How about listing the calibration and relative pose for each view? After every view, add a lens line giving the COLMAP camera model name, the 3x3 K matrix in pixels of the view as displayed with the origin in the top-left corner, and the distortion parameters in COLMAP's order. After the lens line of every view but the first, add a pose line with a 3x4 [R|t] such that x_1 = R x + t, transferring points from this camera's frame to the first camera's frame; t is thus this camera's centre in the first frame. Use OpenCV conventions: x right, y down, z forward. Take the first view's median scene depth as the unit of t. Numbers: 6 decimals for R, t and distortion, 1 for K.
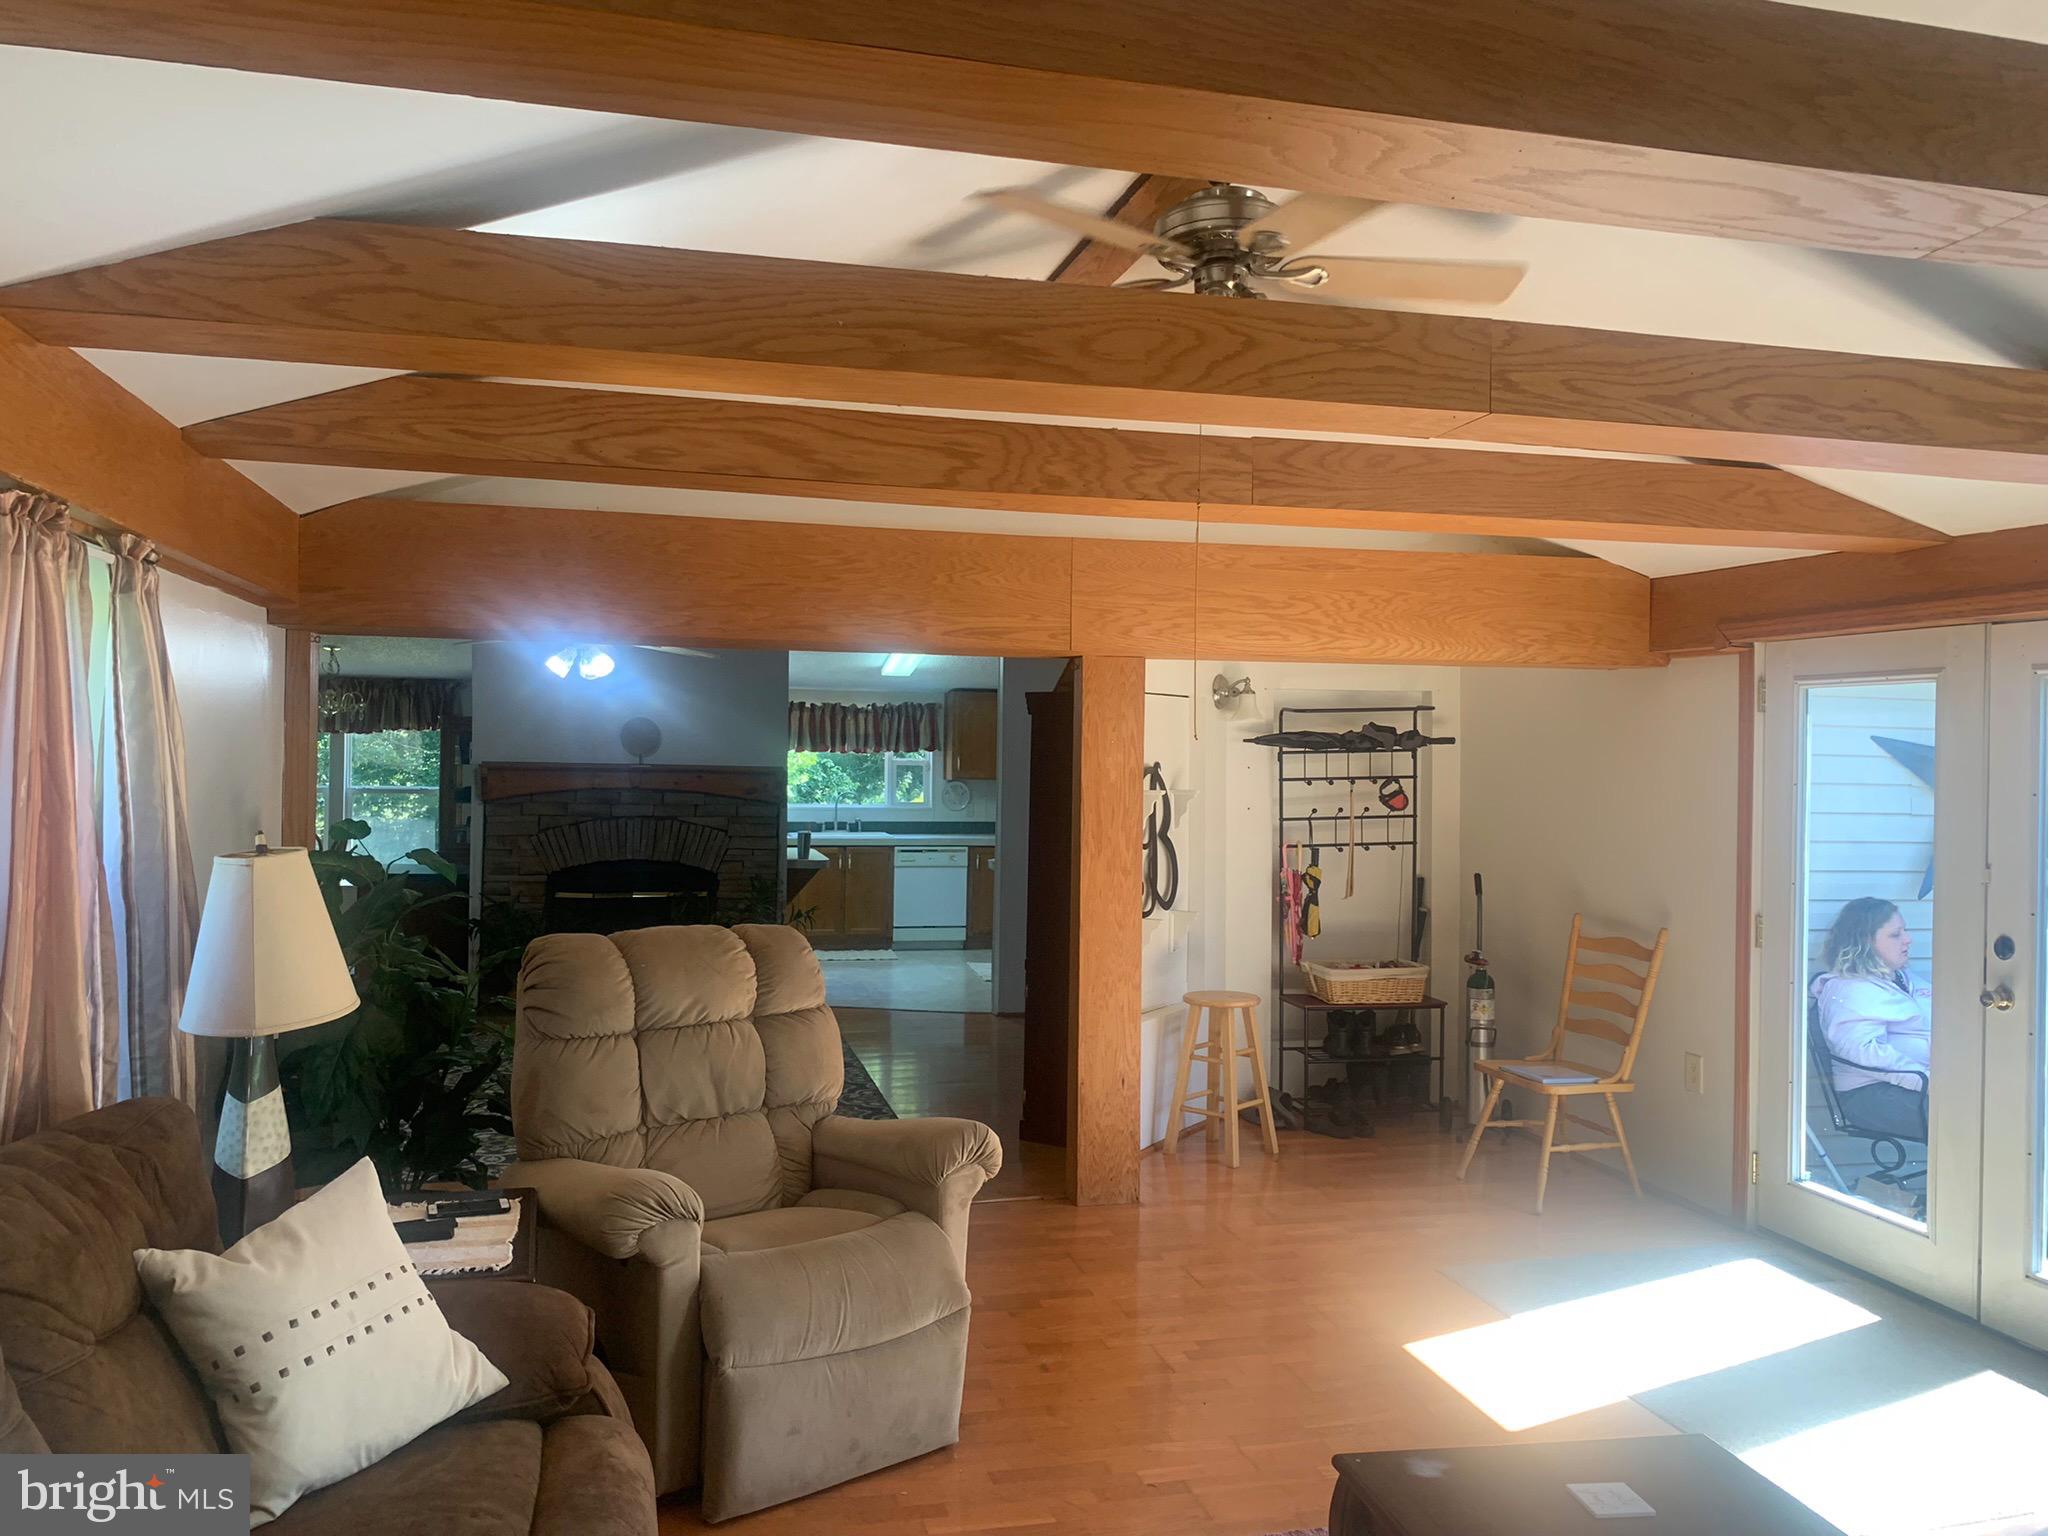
lens RADIAL K [[1456.7, 0, 1028.6], [0, 1456.7, 766.3], [0, 0, 1]] dist [0.038000, -0.000821]
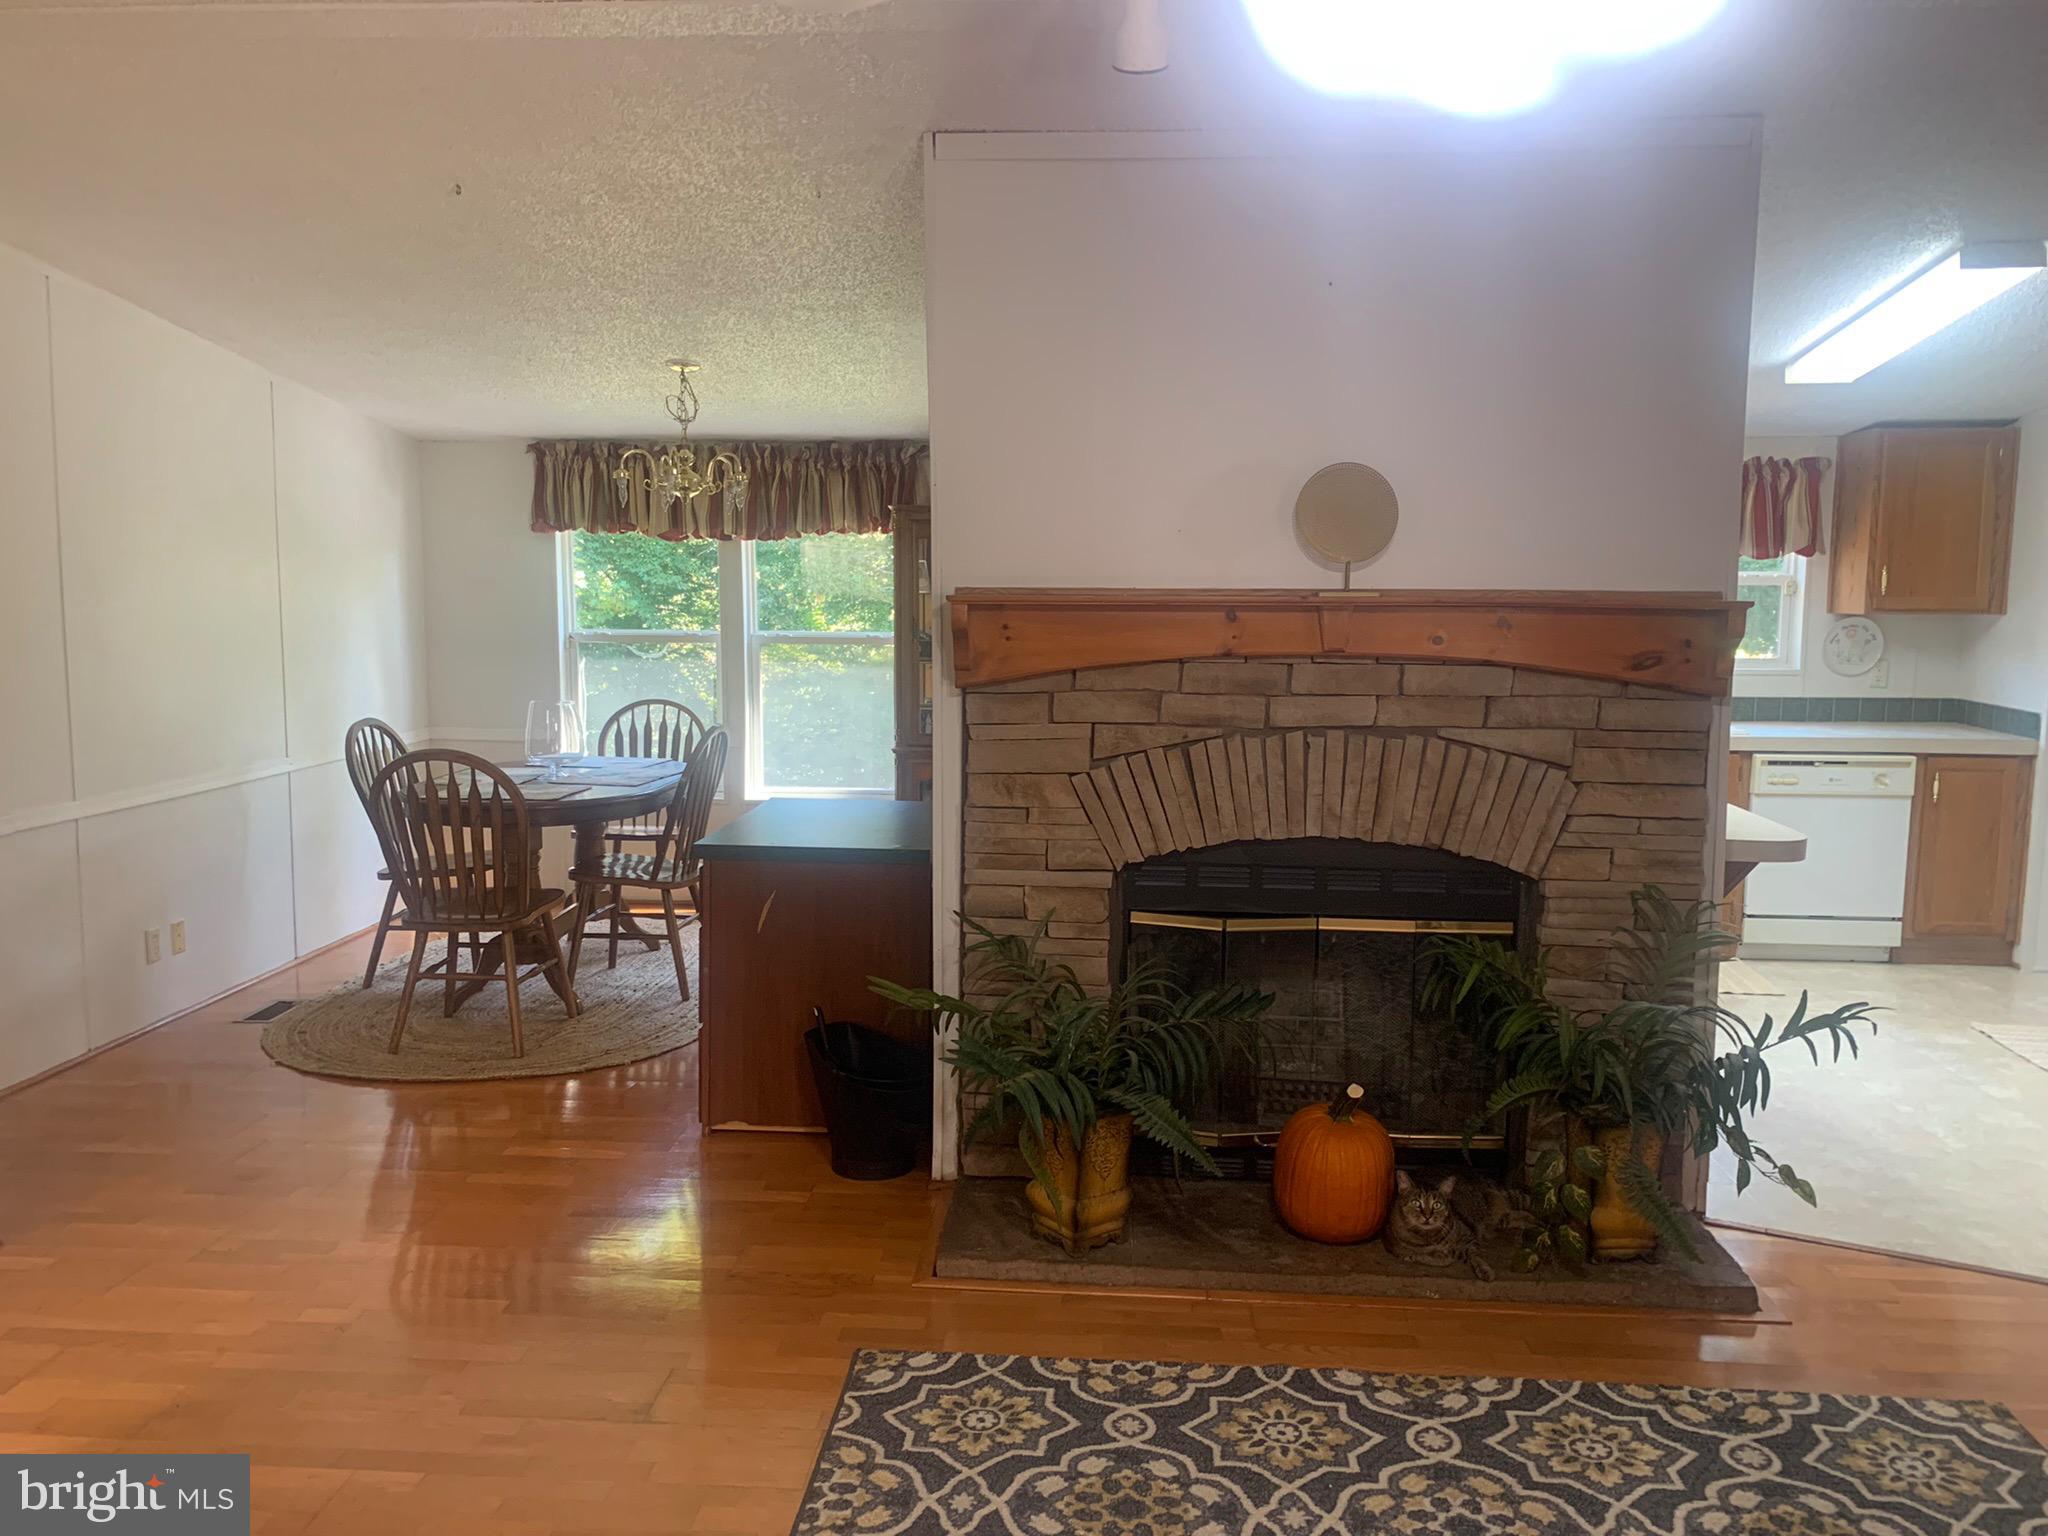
lens RADIAL K [[1554.8, 0, 1016.7], [0, 1554.8, 769.8], [0, 0, 1]] dist [0.036154, -0.036199]
pose [[0.946954, 0.026944, -0.320238, -0.210994], [0.010284, 0.993428, 0.113992, -0.002066], [0.321204, -0.111239, 0.940454, 0.574043]]
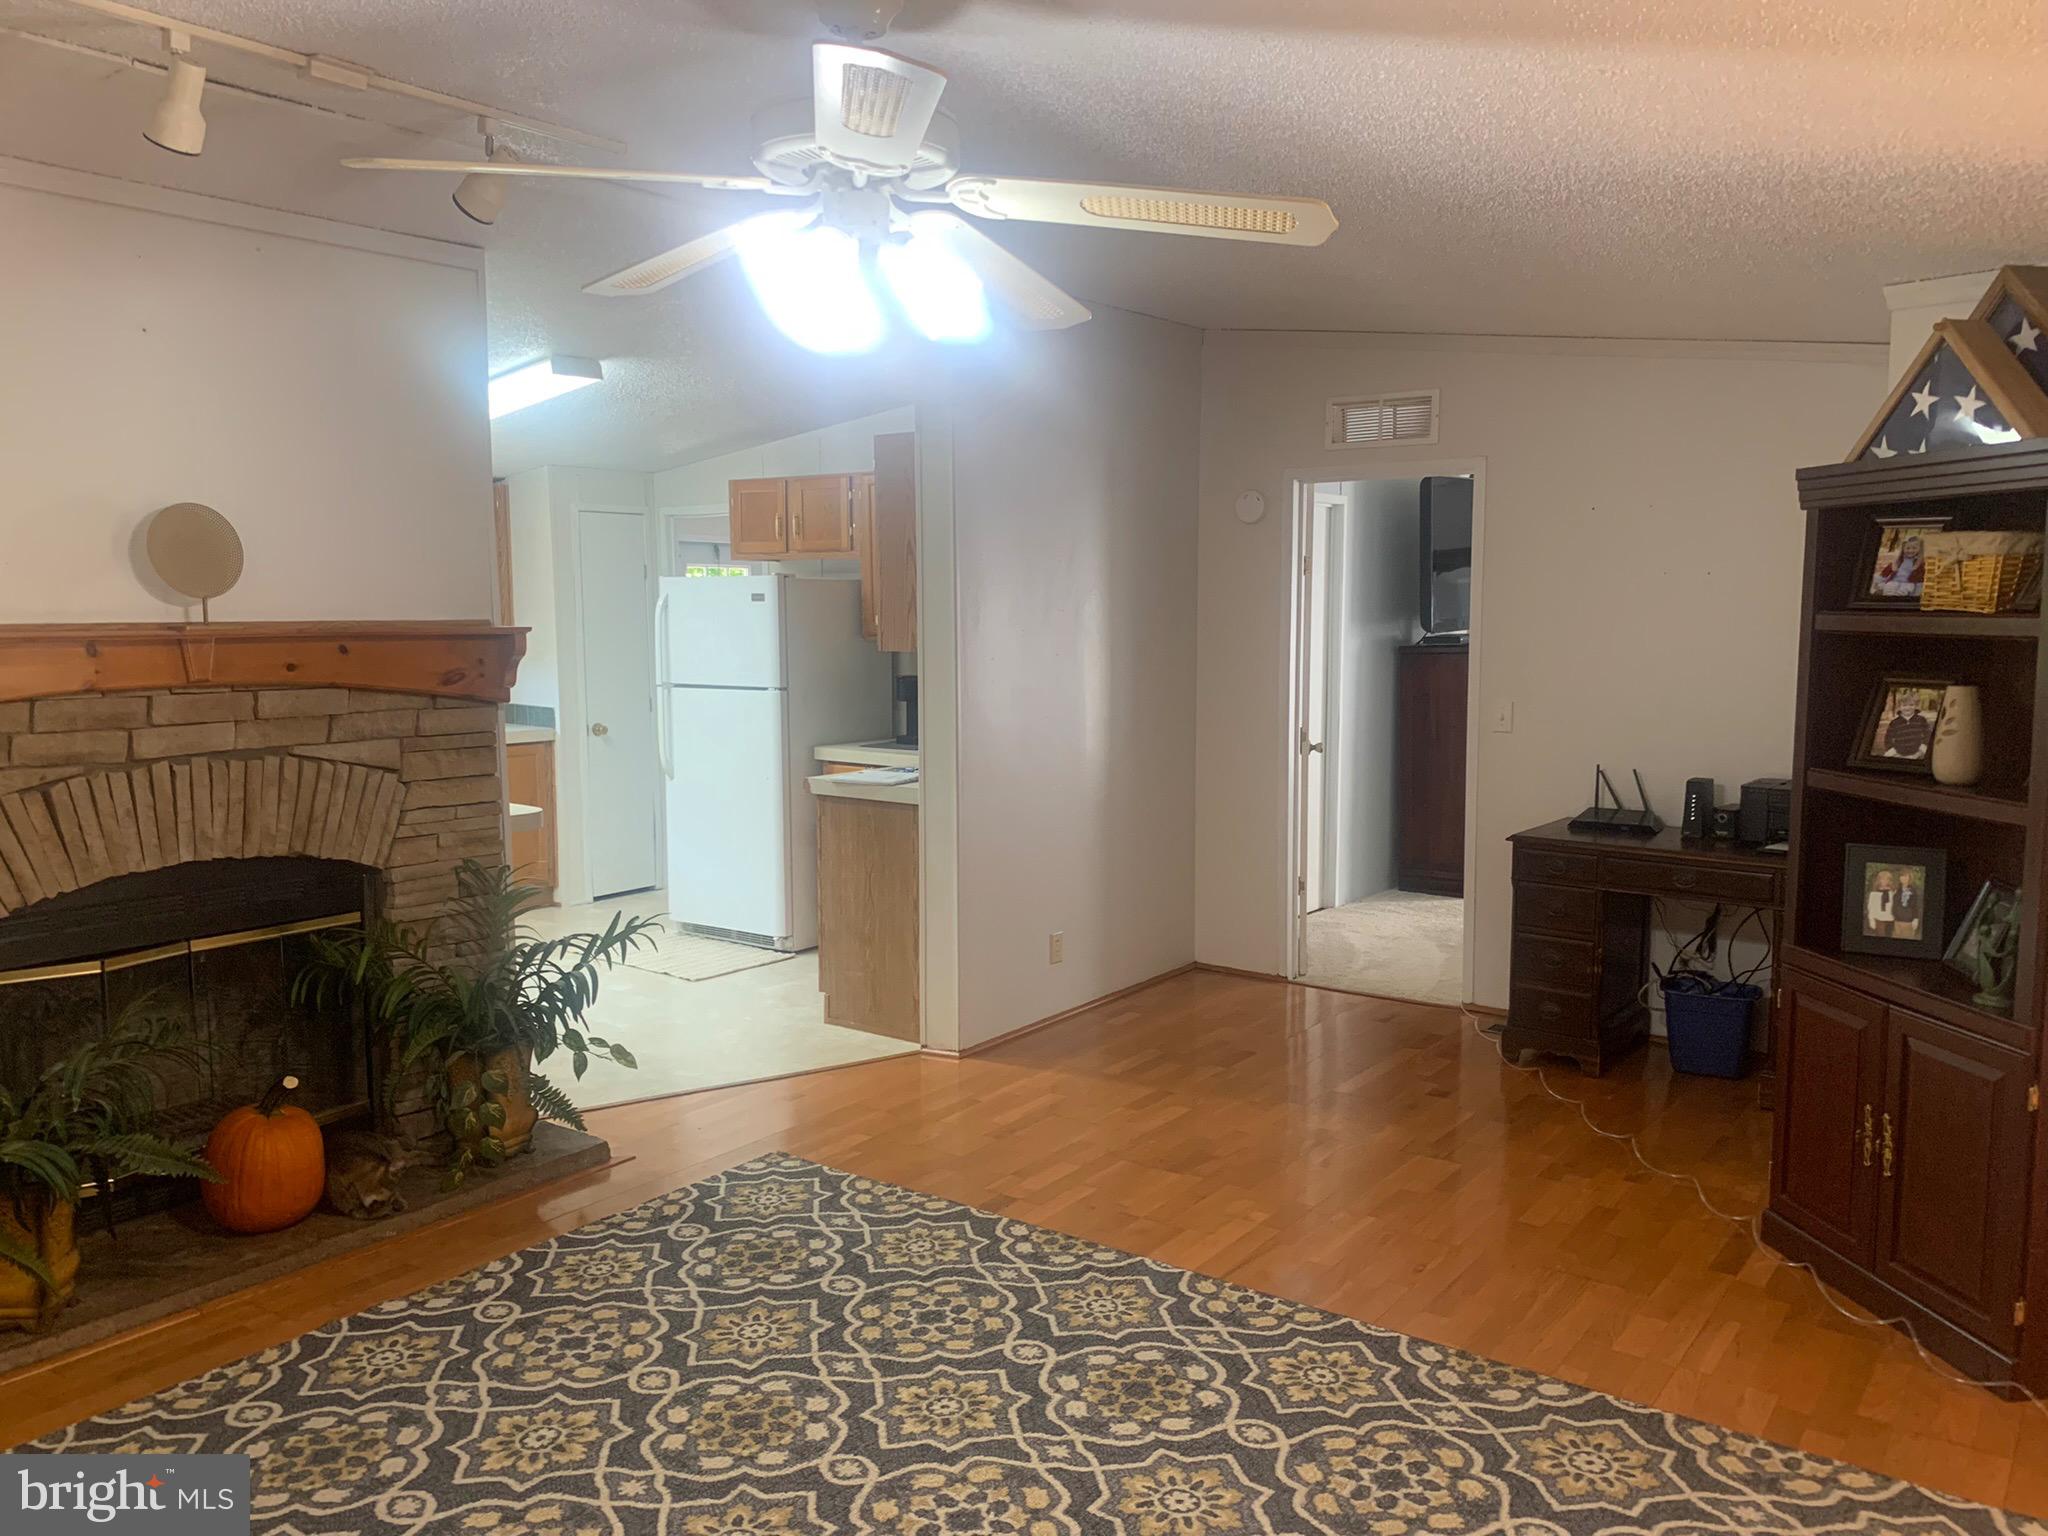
lens RADIAL K [[1554.8, 0, 1016.7], [0, 1554.8, 769.8], [0, 0, 1]] dist [0.036154, -0.036199]
pose [[0.784090, -0.086285, 0.614620, -0.347705], [0.017373, 0.992952, 0.117236, -0.007840], [-0.620404, -0.081246, 0.780062, 0.513160]]
